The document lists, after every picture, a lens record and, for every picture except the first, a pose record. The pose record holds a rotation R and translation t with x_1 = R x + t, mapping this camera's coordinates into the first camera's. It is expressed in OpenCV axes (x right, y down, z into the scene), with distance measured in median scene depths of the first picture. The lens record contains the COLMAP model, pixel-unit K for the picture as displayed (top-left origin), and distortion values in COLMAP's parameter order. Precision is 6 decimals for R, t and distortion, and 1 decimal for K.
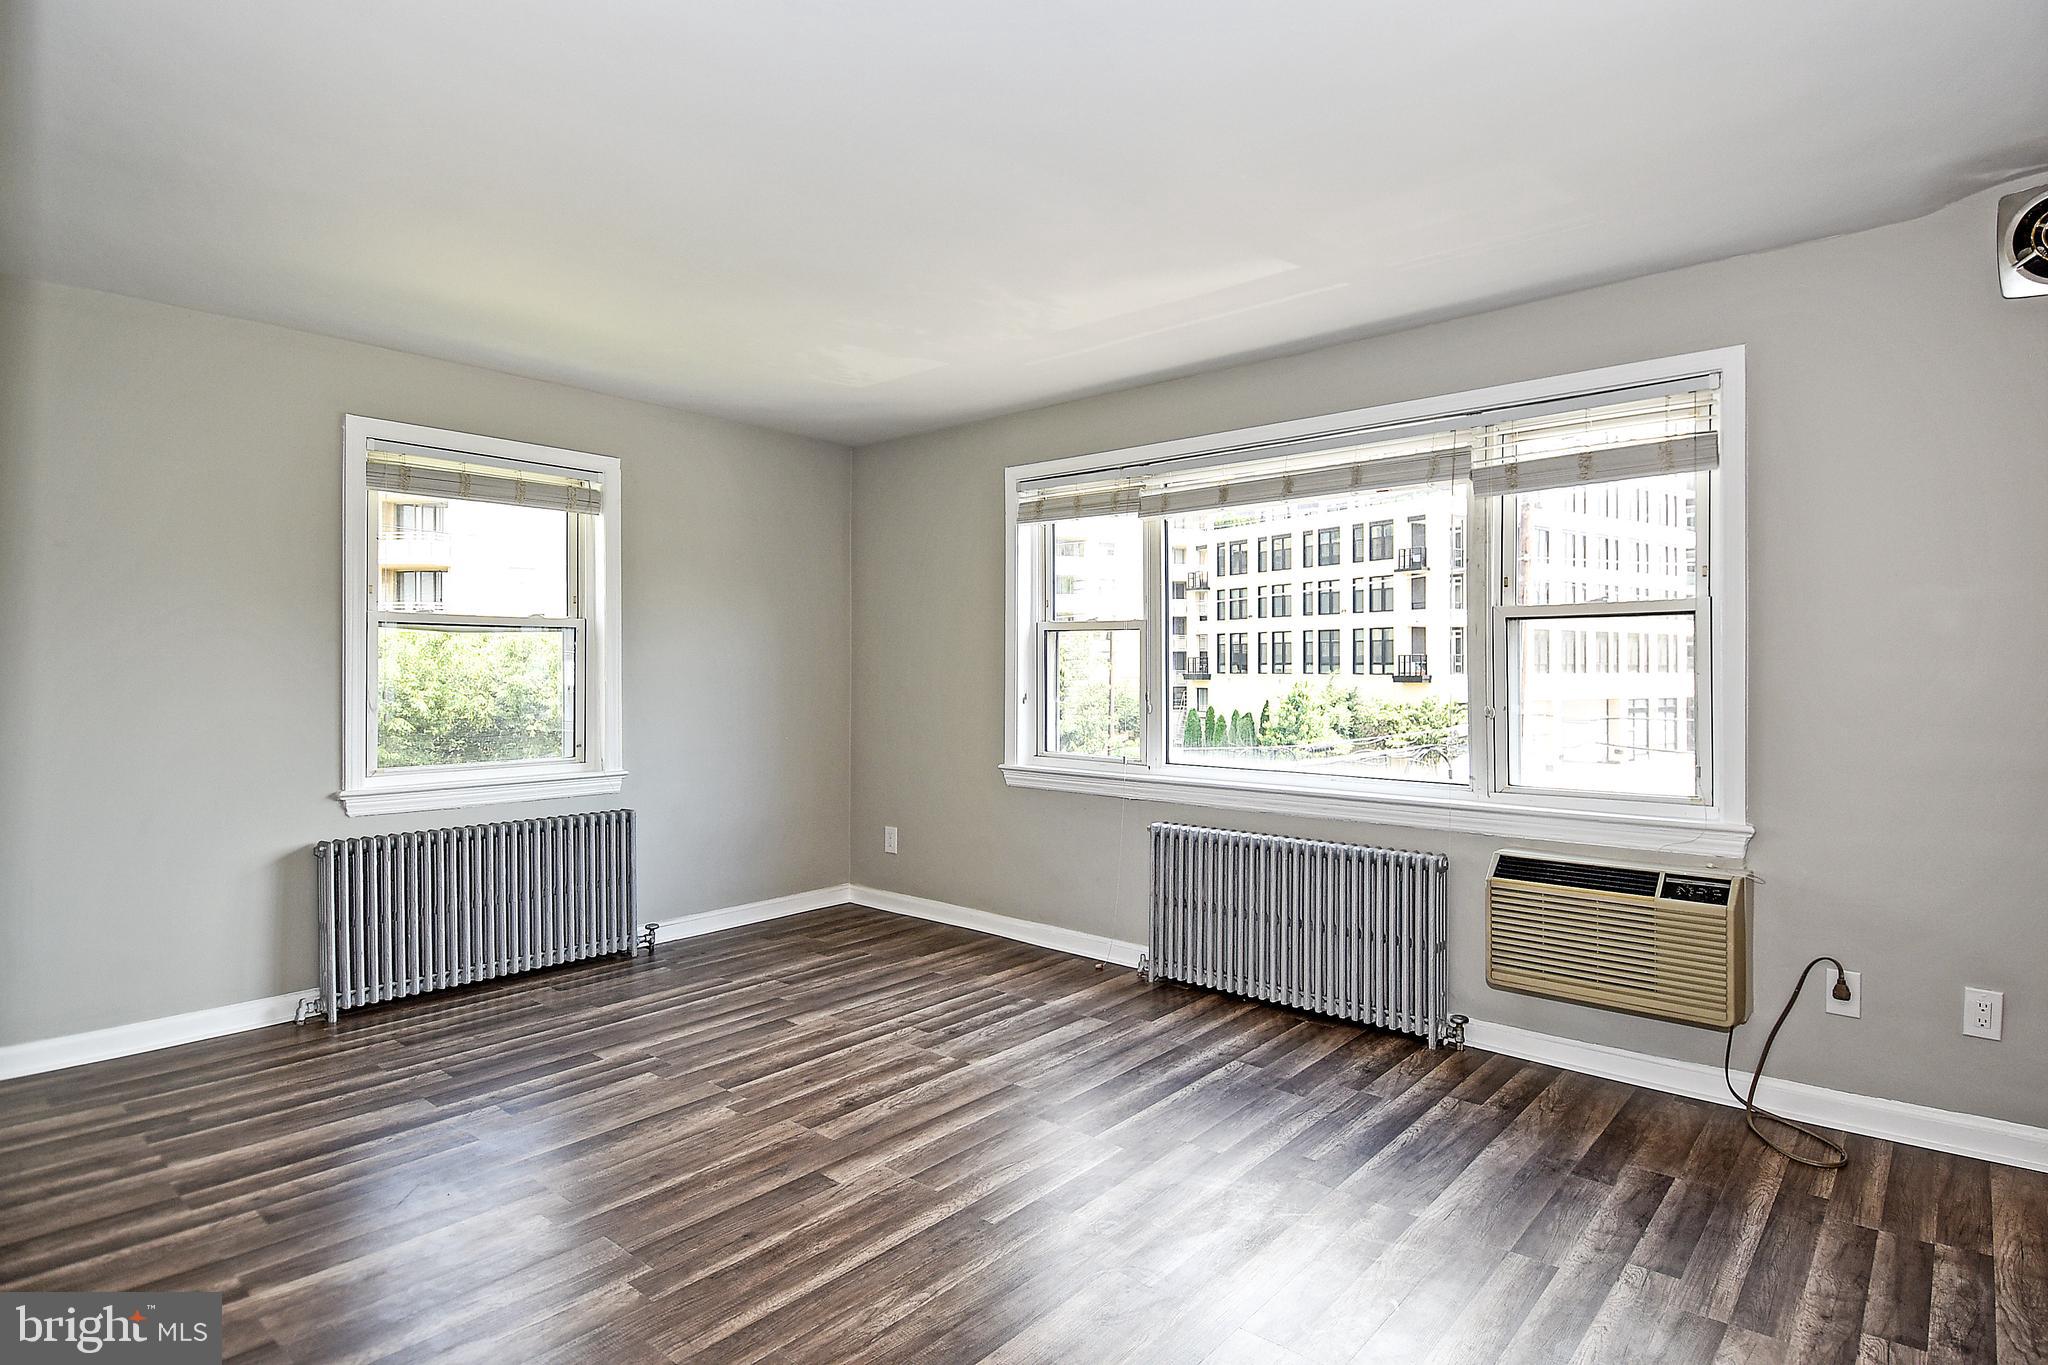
lens RADIAL K [[1070.2, 0, 1056.3], [0, 1070.2, 663.1], [0, 0, 1]] dist [0.060593, -0.062022]
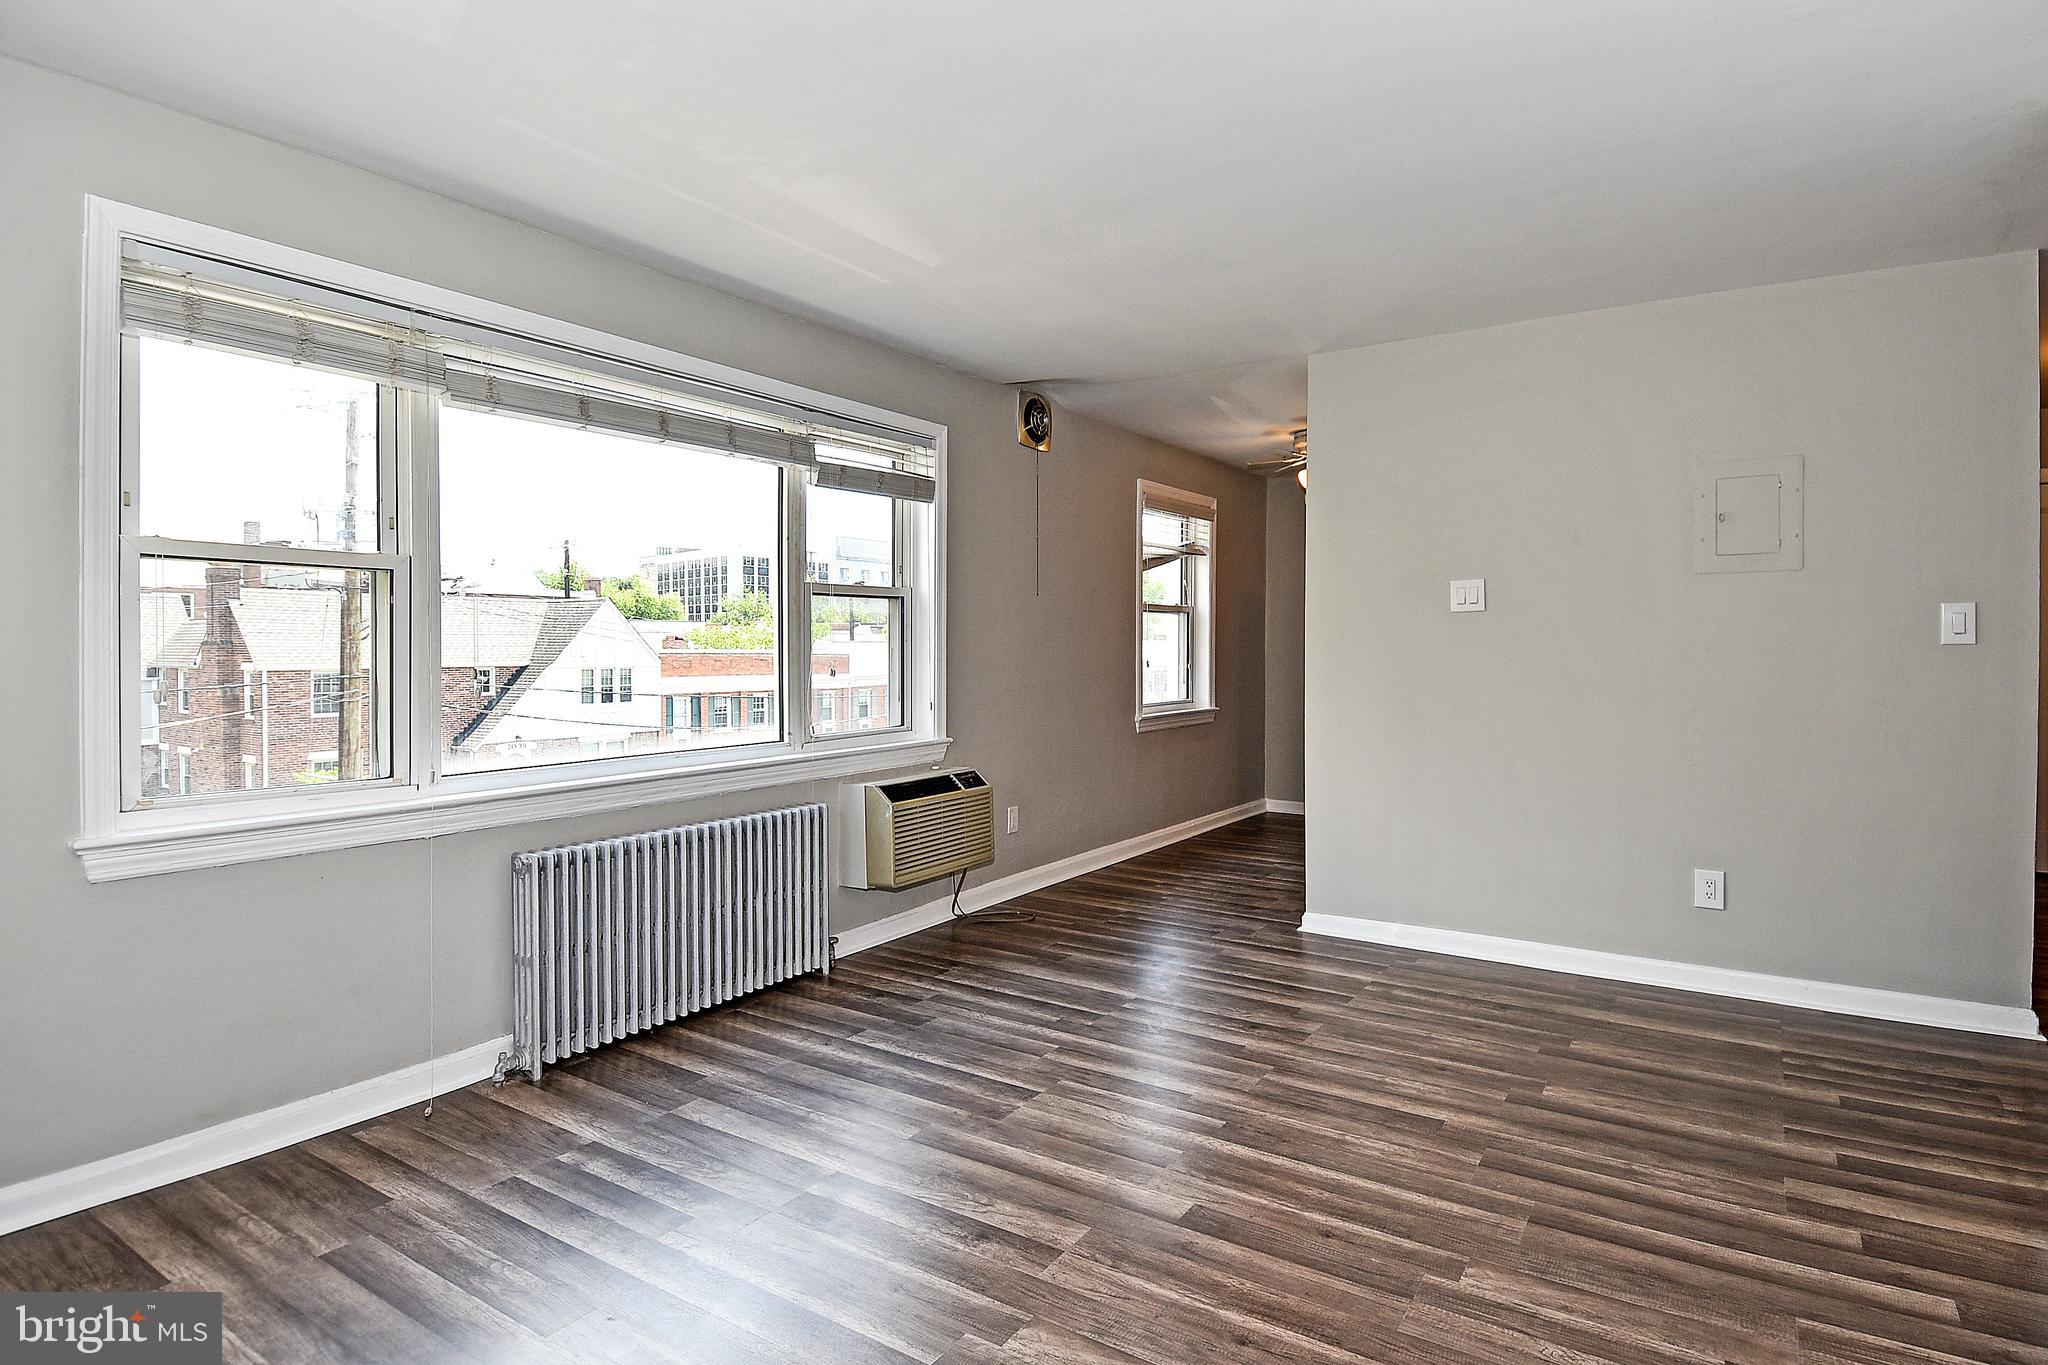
lens RADIAL K [[1070.2, 0, 1056.3], [0, 1070.2, 663.1], [0, 0, 1]] dist [0.060593, -0.062022]
pose [[-0.130966, -0.016315, 0.991253, -0.772991], [-0.003261, 0.999866, 0.016025, 0.014521], [-0.991382, -0.001134, -0.131001, 0.894367]]
